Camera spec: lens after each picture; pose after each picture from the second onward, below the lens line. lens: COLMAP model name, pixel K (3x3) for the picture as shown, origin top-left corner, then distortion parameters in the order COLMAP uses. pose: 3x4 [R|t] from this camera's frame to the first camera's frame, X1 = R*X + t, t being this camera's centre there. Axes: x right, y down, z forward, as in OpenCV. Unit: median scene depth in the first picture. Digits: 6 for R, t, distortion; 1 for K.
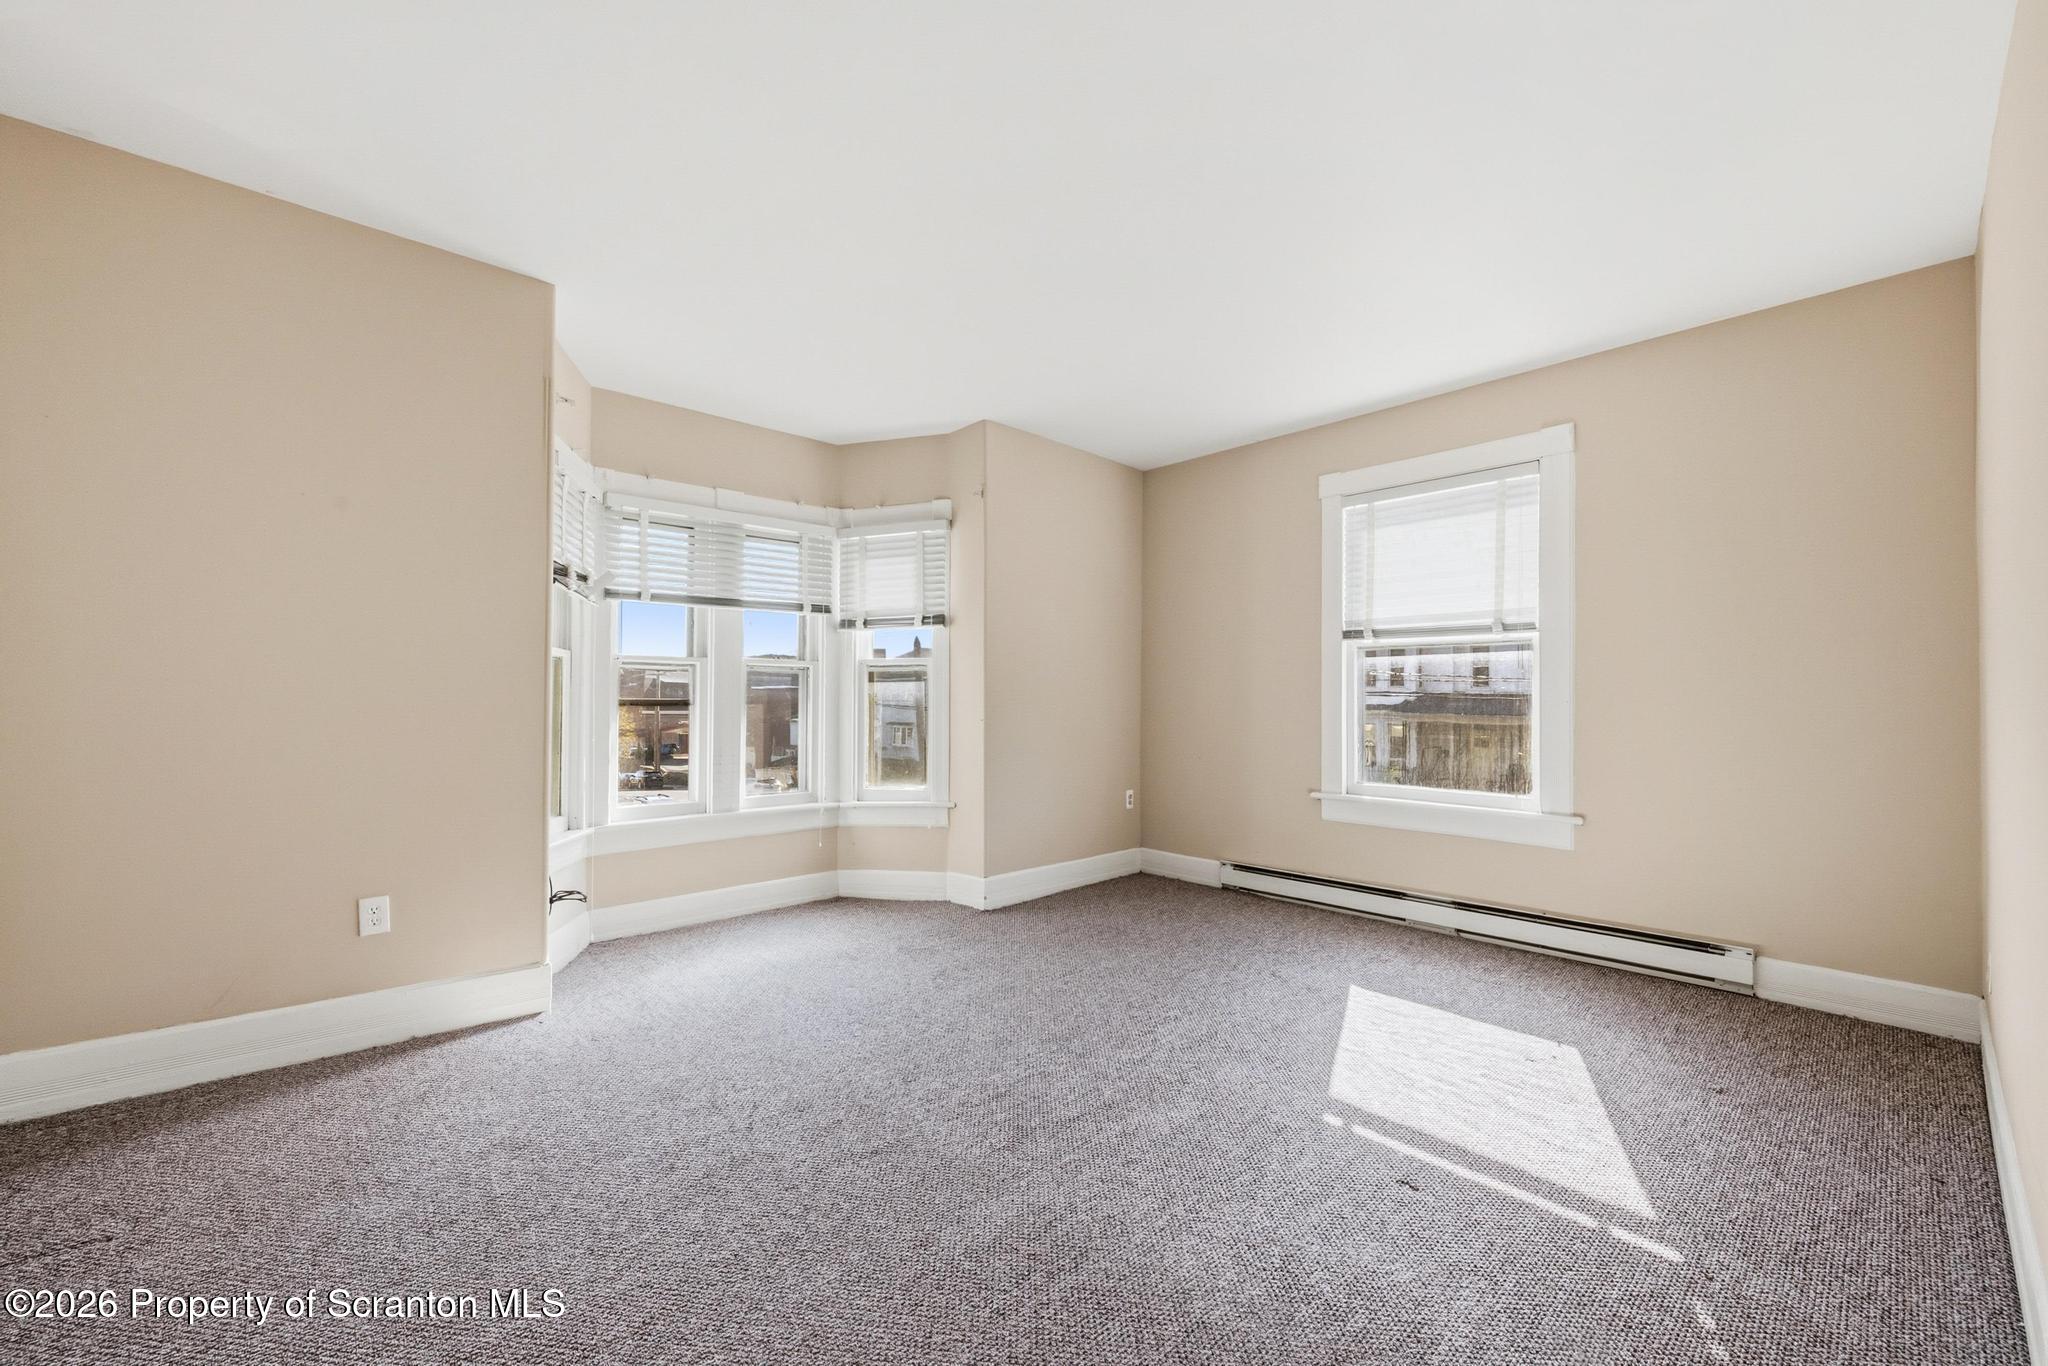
lens RADIAL K [[814.3, 0, 1025.5], [0, 814.3, 696.5], [0, 0, 1]] dist [-0.002923, -0.000047]
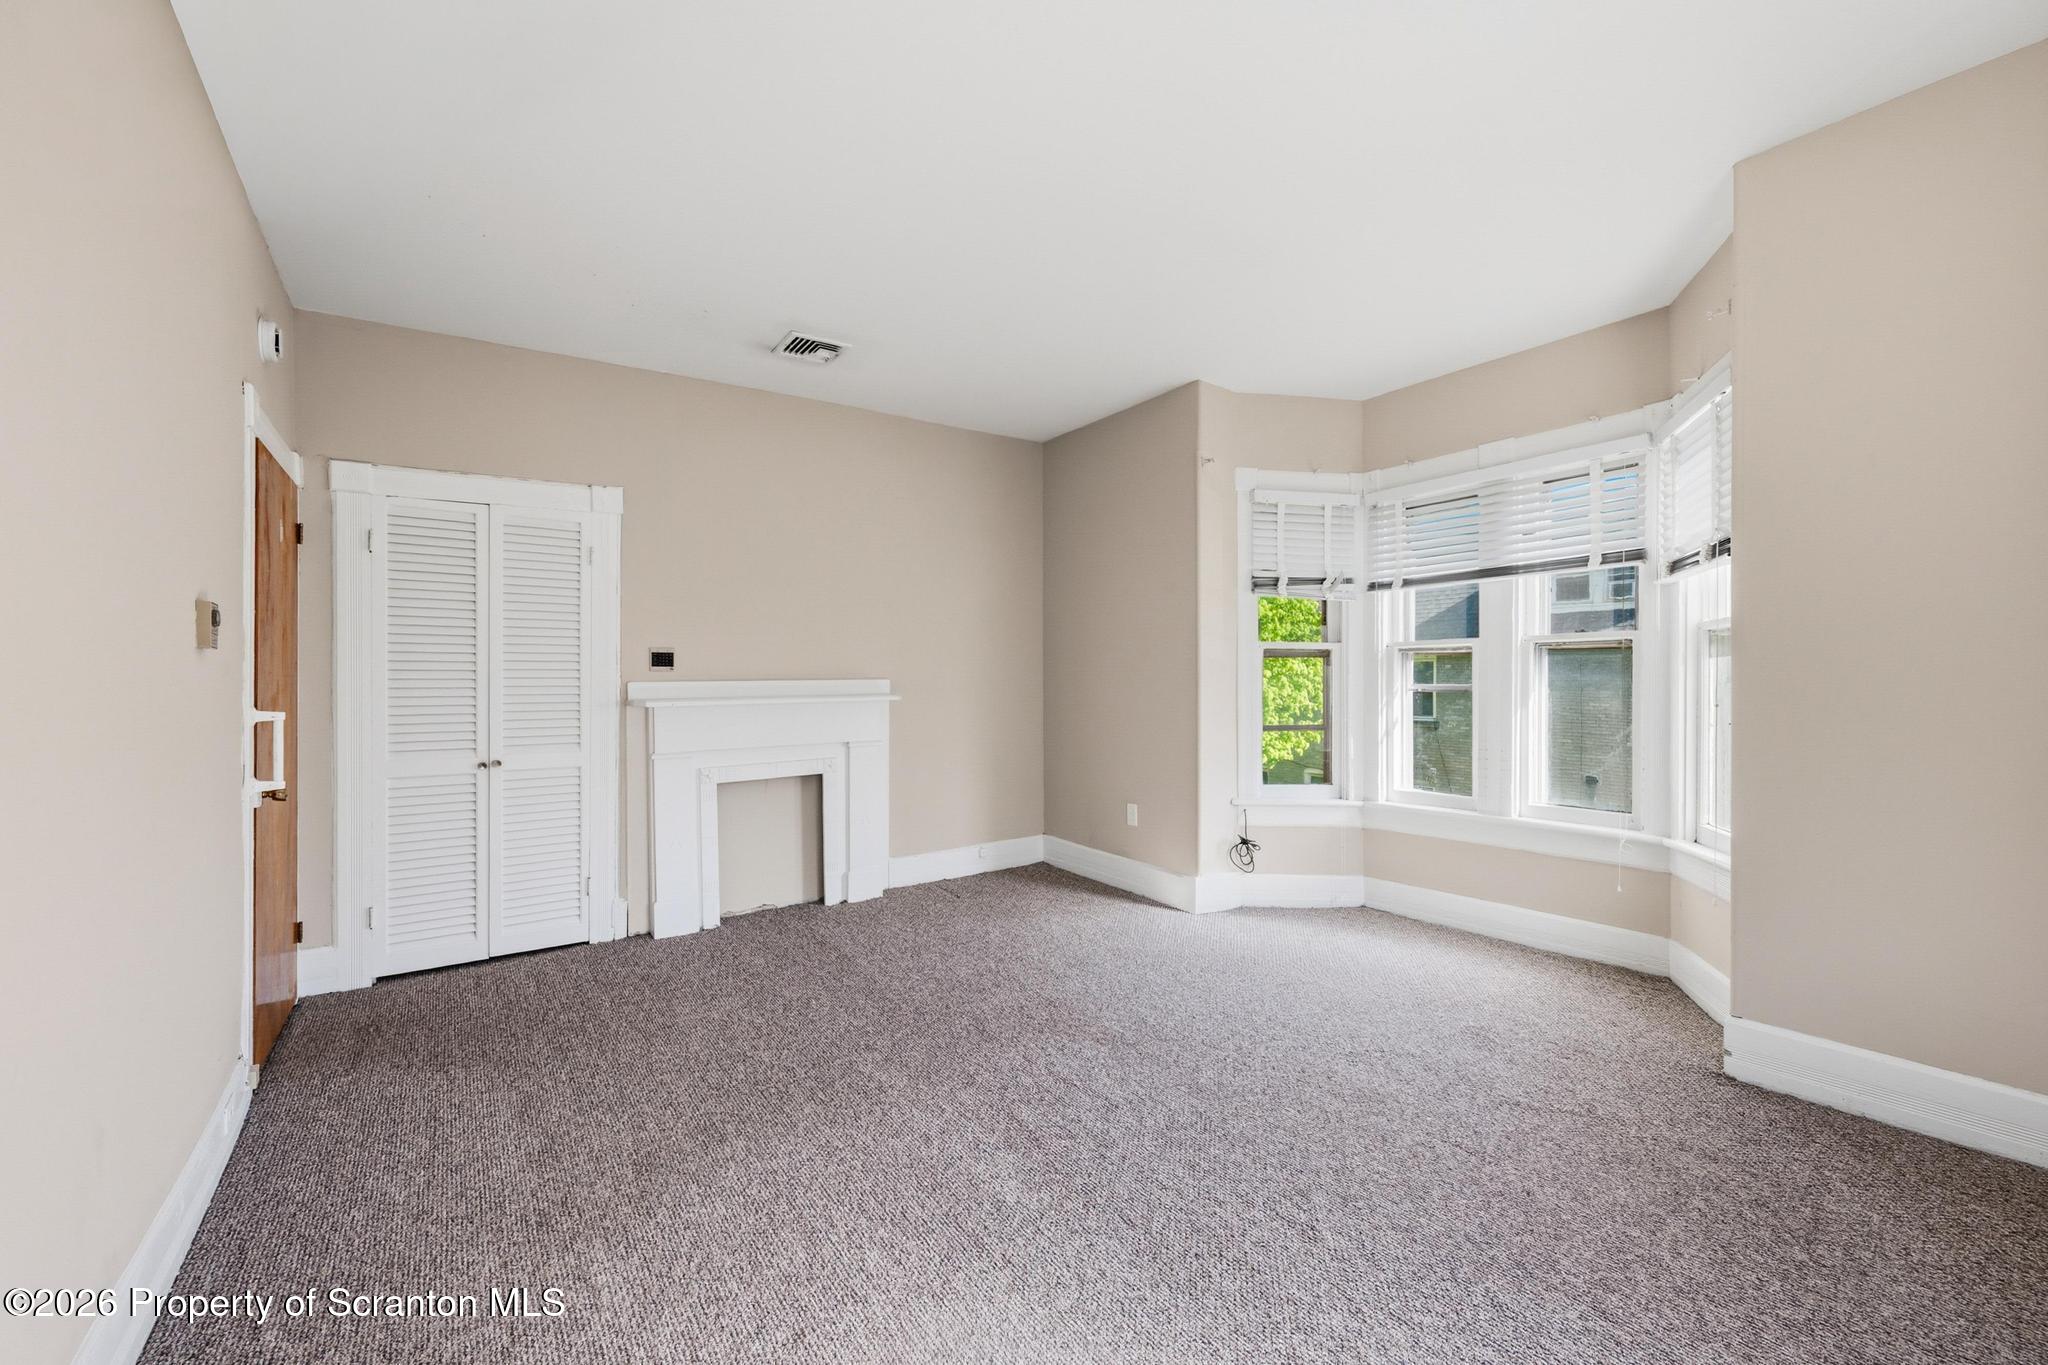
lens RADIAL K [[814.3, 0, 1026.1], [0, 814.3, 676.4], [0, 0, 1]] dist [-0.002923, -0.000047]
pose [[-0.134133, -0.012233, -0.990888, 0.661124], [0.006693, 0.999890, -0.013251, 0.003786], [0.990941, -0.008409, -0.134037, 0.740454]]
